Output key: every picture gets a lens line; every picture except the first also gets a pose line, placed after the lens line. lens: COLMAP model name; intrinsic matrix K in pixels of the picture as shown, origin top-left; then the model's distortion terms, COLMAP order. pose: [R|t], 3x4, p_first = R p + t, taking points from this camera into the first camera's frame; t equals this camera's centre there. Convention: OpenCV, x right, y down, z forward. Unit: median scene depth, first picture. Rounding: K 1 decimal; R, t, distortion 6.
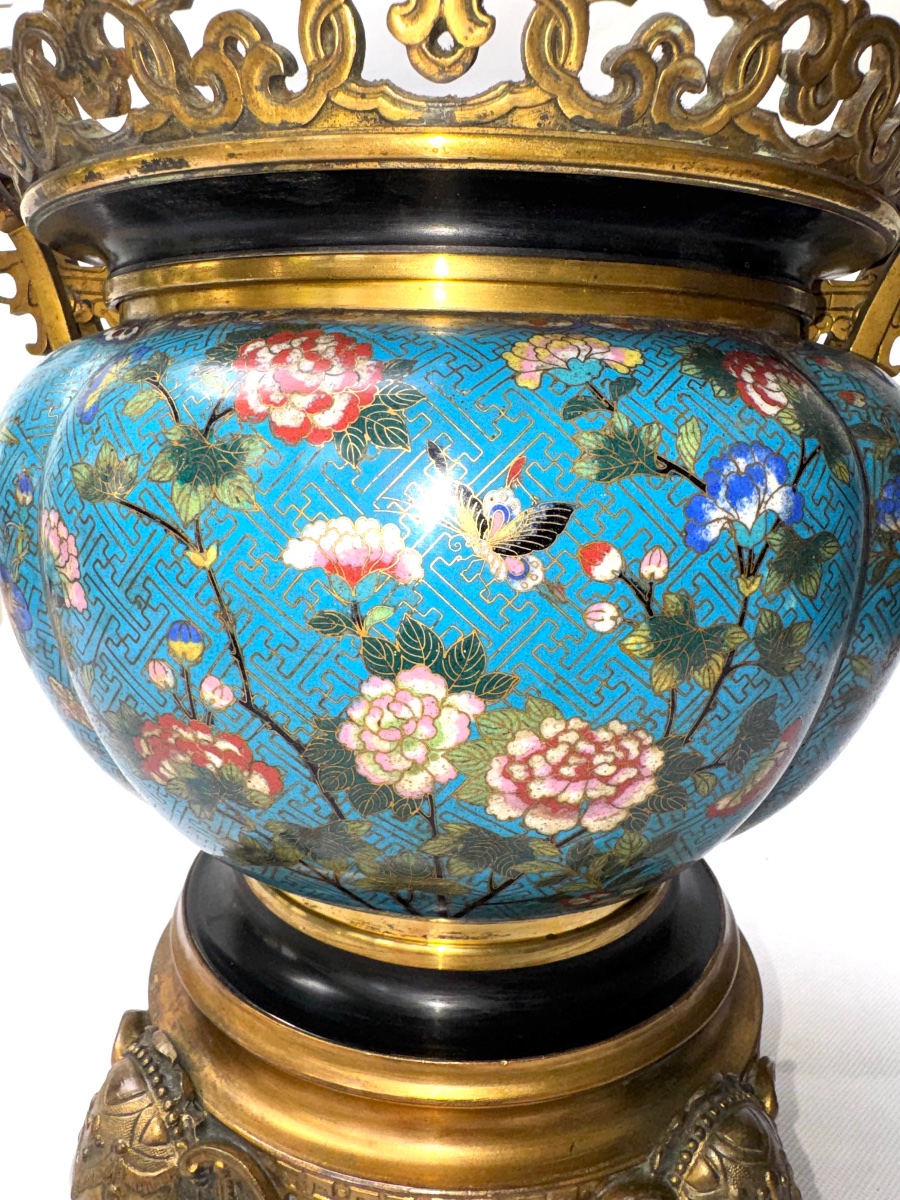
lens RADIAL K [[843.6, 0, 450.7], [0, 843.6, 573.8], [0, 0, 1]] dist [-0.037418, 0.000260]
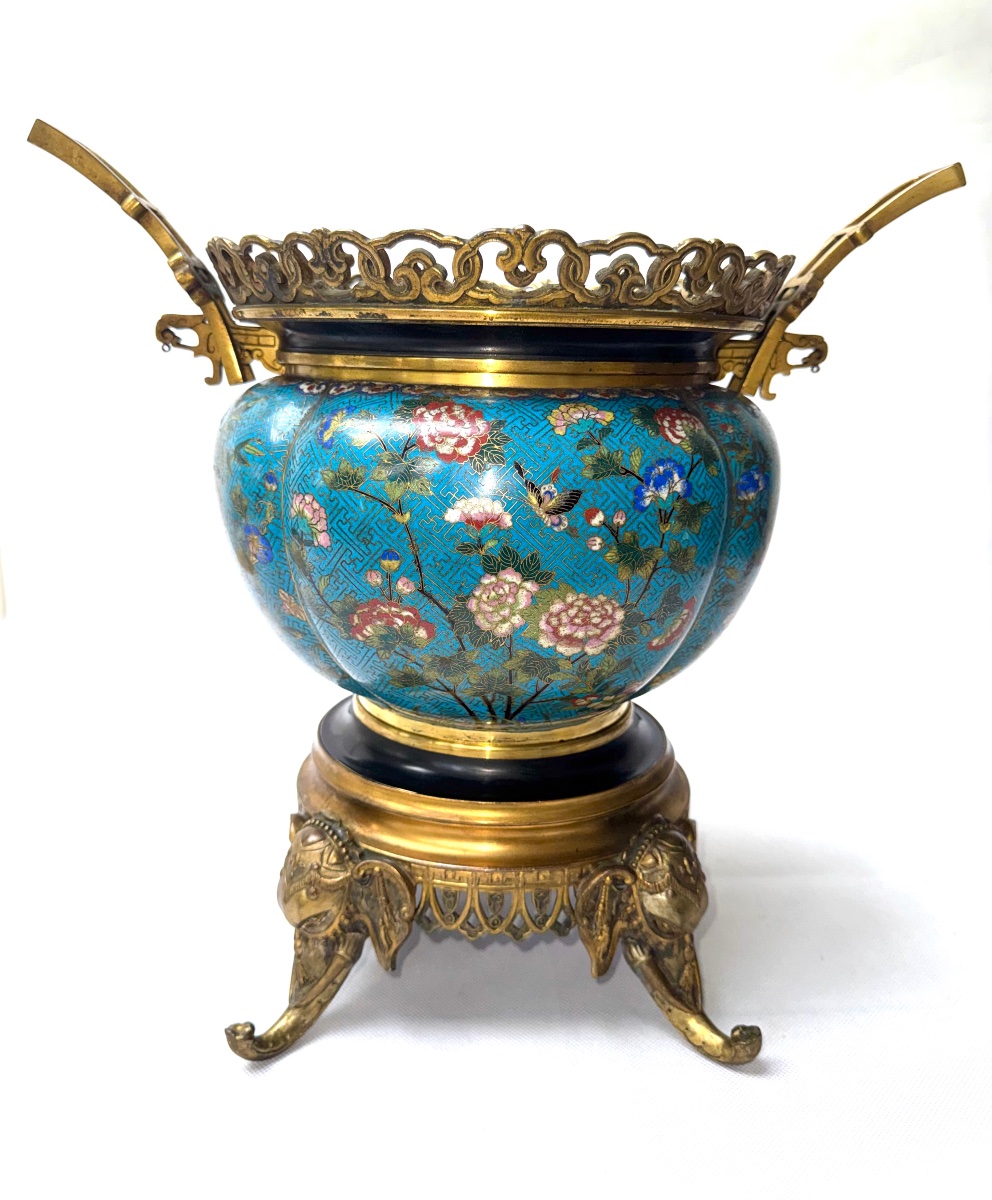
lens RADIAL K [[722.5, 0, 496.0], [0, 722.5, 600.0], [0, 0, 1]] dist [0.003028, -0.000049]
pose [[0.997960, -0.020342, 0.060517, -0.169004], [0.015013, 0.996074, 0.087239, 0.028486], [-0.062054, -0.086153, 0.994347, -0.747859]]
